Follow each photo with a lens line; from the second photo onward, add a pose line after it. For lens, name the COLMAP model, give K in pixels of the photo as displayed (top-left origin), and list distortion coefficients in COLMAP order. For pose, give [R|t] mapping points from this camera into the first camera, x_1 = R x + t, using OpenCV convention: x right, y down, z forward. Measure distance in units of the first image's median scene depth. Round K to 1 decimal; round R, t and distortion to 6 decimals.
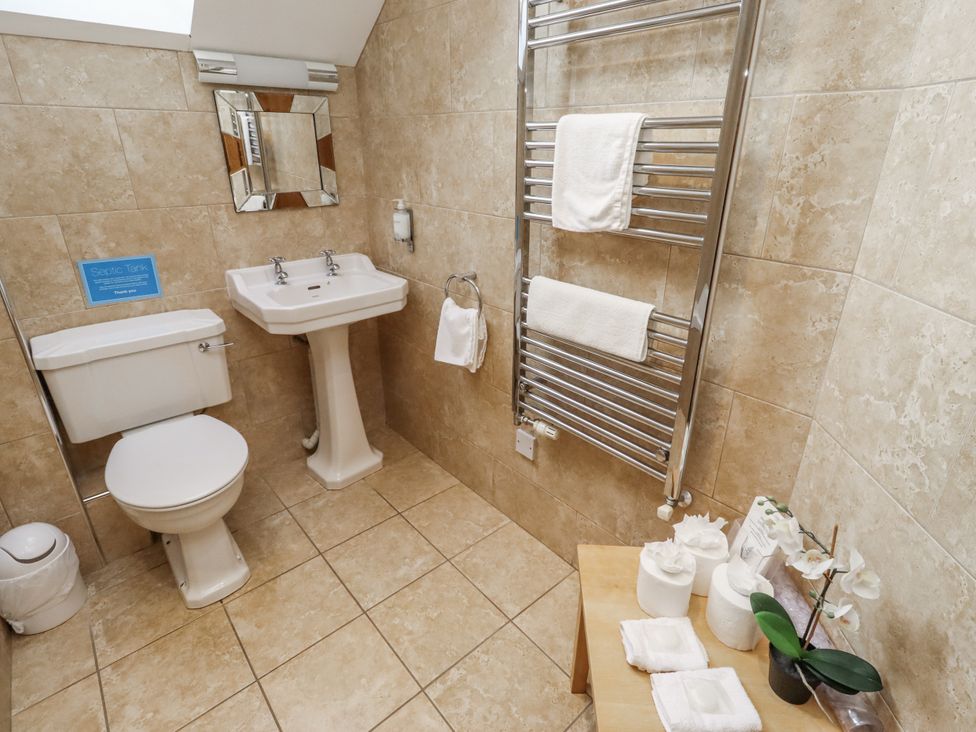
lens RADIAL K [[508.0, 0, 496.9], [0, 508.0, 346.8], [0, 0, 1]] dist [0.003522, 0.000675]
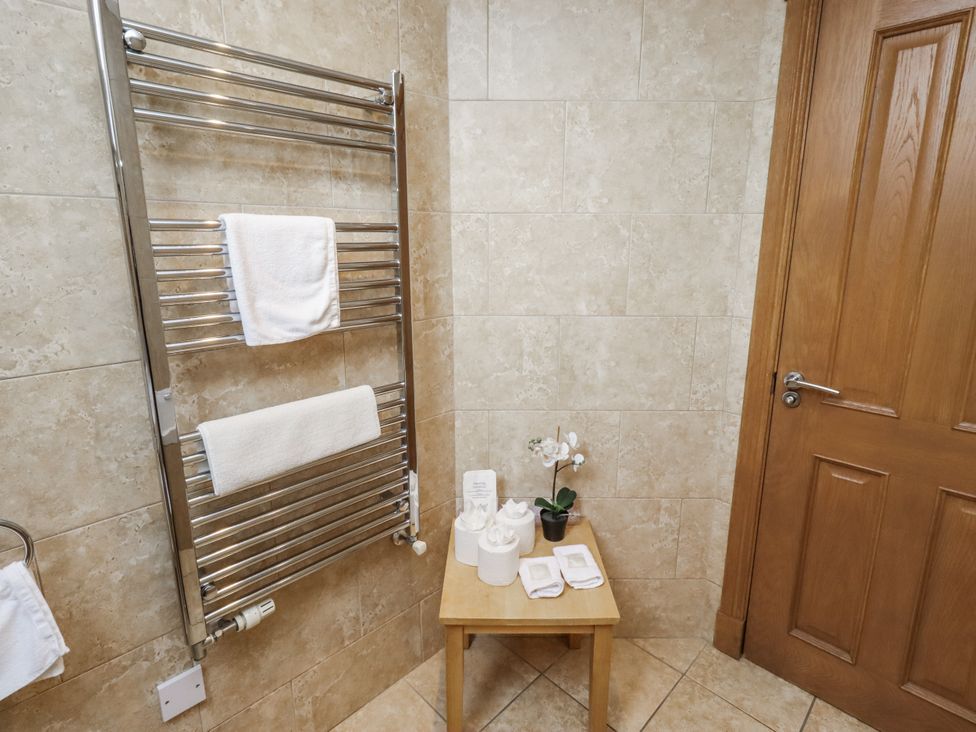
lens RADIAL K [[508.0, 0, 496.9], [0, 508.0, 346.8], [0, 0, 1]] dist [0.003522, 0.000675]
pose [[-0.063277, -0.221206, 0.973172, -0.802700], [0.373265, 0.899109, 0.228641, -0.320271], [-0.925564, 0.377719, 0.025675, 0.730266]]
